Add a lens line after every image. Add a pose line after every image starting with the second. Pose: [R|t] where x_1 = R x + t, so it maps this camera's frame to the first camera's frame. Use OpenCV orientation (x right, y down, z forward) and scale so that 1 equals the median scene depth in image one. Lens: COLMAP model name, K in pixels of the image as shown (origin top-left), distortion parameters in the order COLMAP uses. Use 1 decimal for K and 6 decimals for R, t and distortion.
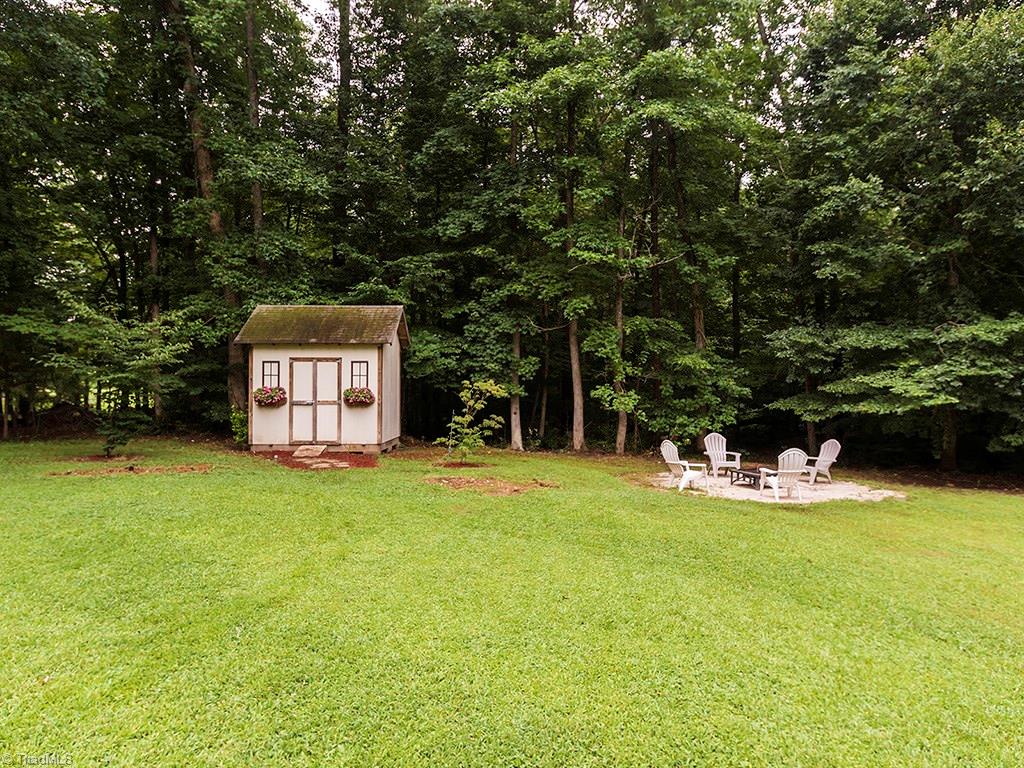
lens RADIAL K [[696.0, 0, 540.4], [0, 696.0, 379.0], [0, 0, 1]] dist [0.006503, 0.001469]
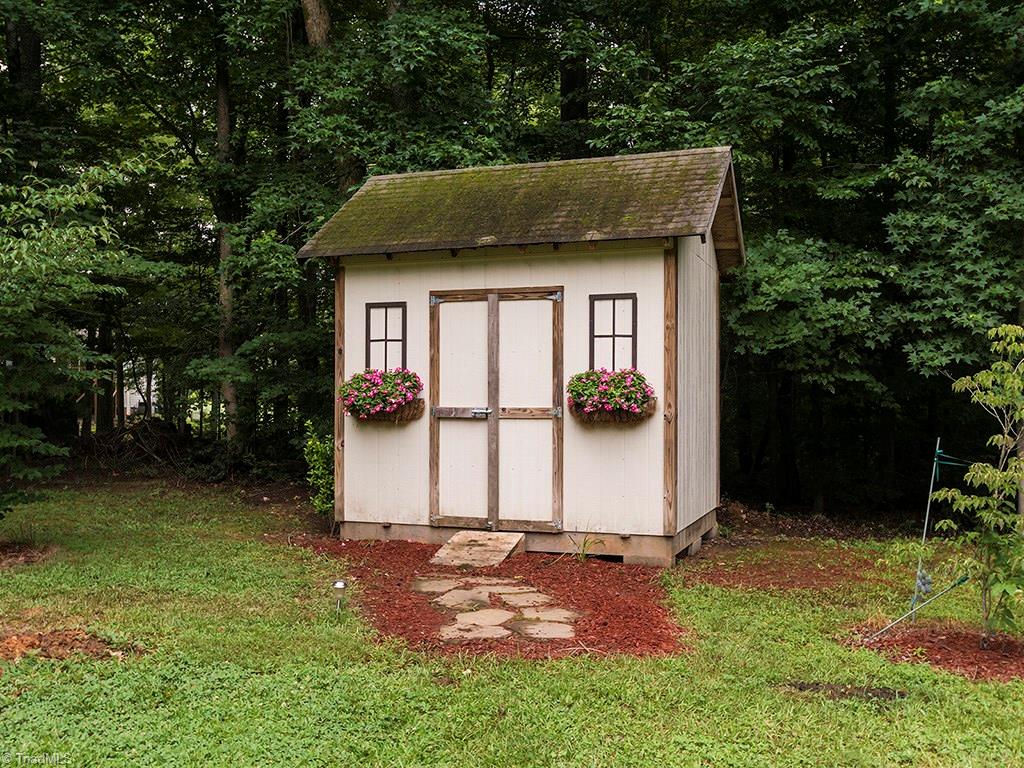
lens RADIAL K [[1021.2, 0, 513.2], [0, 1021.2, 380.8], [0, 0, 1]] dist [0.004290, 0.000000]
pose [[0.935444, -0.006506, -0.353416, -0.121388], [0.001223, 0.999884, -0.015170, 0.024110], [0.353474, 0.013758, 0.935343, 0.486792]]
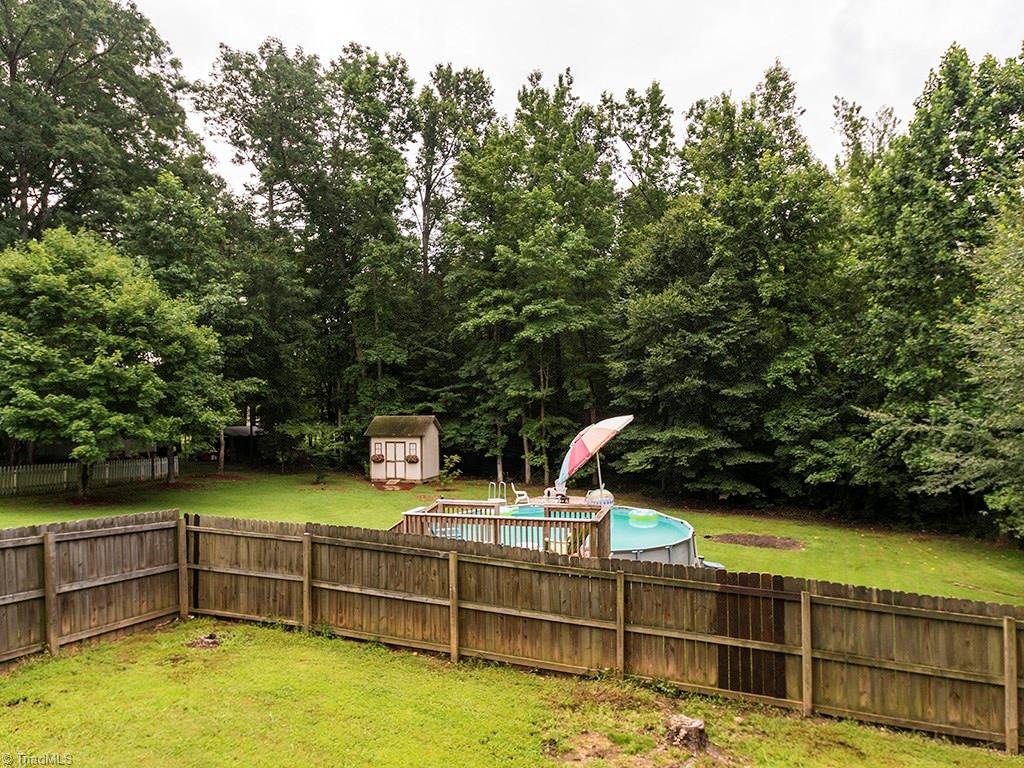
lens RADIAL K [[686.2, 0, 488.0], [0, 686.2, 391.5], [0, 0, 1]] dist [0.019064, 0.001656]
pose [[0.943296, -0.020153, -0.331341, 0.697981], [0.018140, 0.999793, -0.009166, -0.164308], [0.331457, 0.002635, 0.943467, -1.007239]]
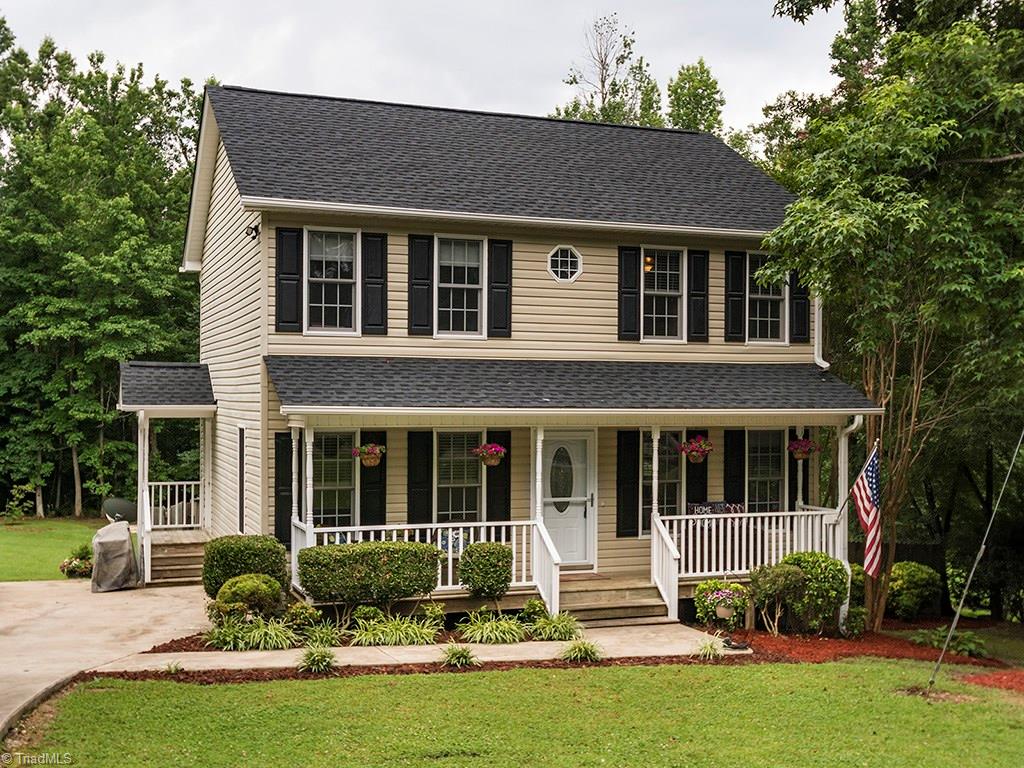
lens RADIAL K [[1228.0, 0, 530.9], [0, 1228.0, 421.2], [0, 0, 1]] dist [-0.006690, 0.000000]
pose [[0.939726, -0.001745, 0.341924, 0.081819], [-0.006676, 0.999703, 0.023452, -0.250603], [-0.341863, -0.024321, 0.939435, -2.633837]]
